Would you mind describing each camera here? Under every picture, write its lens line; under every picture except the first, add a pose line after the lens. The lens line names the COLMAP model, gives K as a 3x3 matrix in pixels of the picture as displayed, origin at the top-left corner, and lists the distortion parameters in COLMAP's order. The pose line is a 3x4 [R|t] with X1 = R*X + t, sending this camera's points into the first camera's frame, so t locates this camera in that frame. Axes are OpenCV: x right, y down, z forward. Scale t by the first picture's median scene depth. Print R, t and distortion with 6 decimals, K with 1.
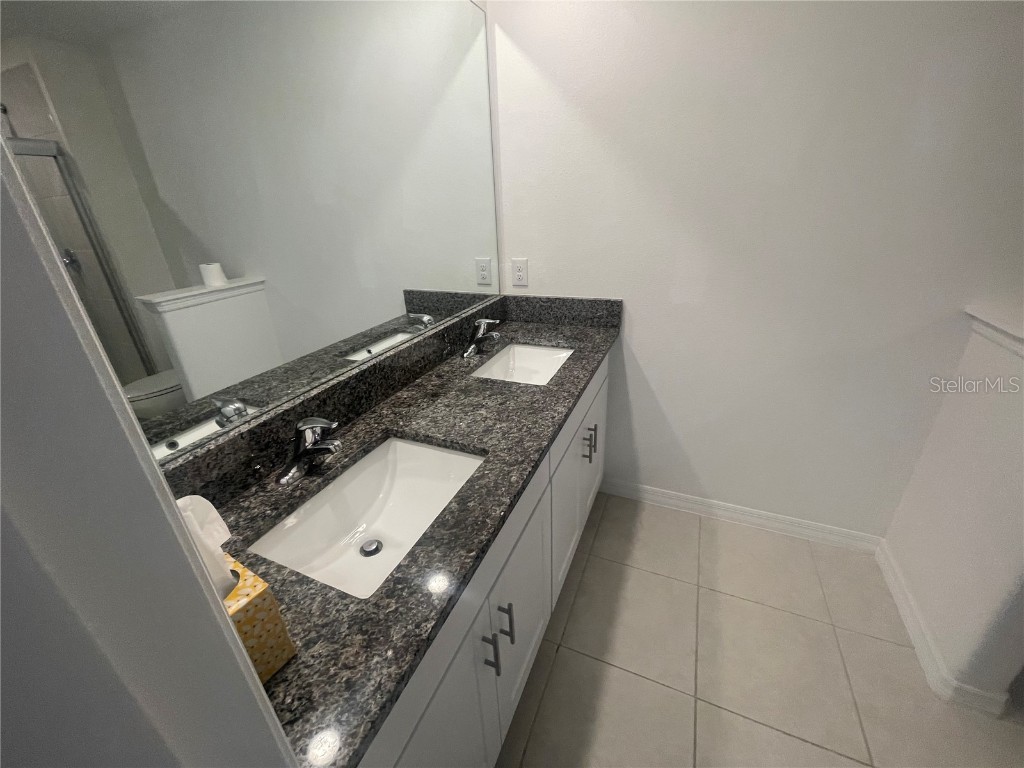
lens RADIAL K [[416.4, 0, 512.0], [0, 416.4, 384.0], [0, 0, 1]] dist [-0.002469, 0.005815]
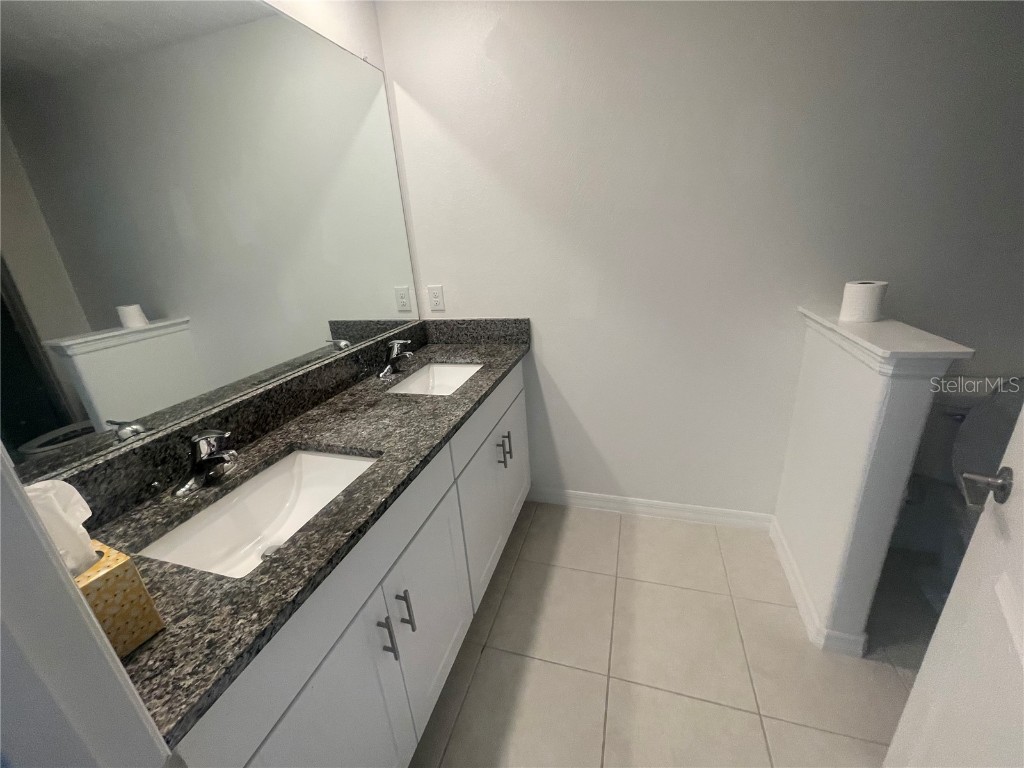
lens RADIAL K [[416.4, 0, 512.0], [0, 416.4, 384.0], [0, 0, 1]] dist [-0.002469, 0.005815]
pose [[0.993425, -0.063644, 0.095163, 0.172774], [0.070828, 0.994731, -0.074116, 0.082071], [-0.089945, 0.080369, 0.992699, -0.120252]]
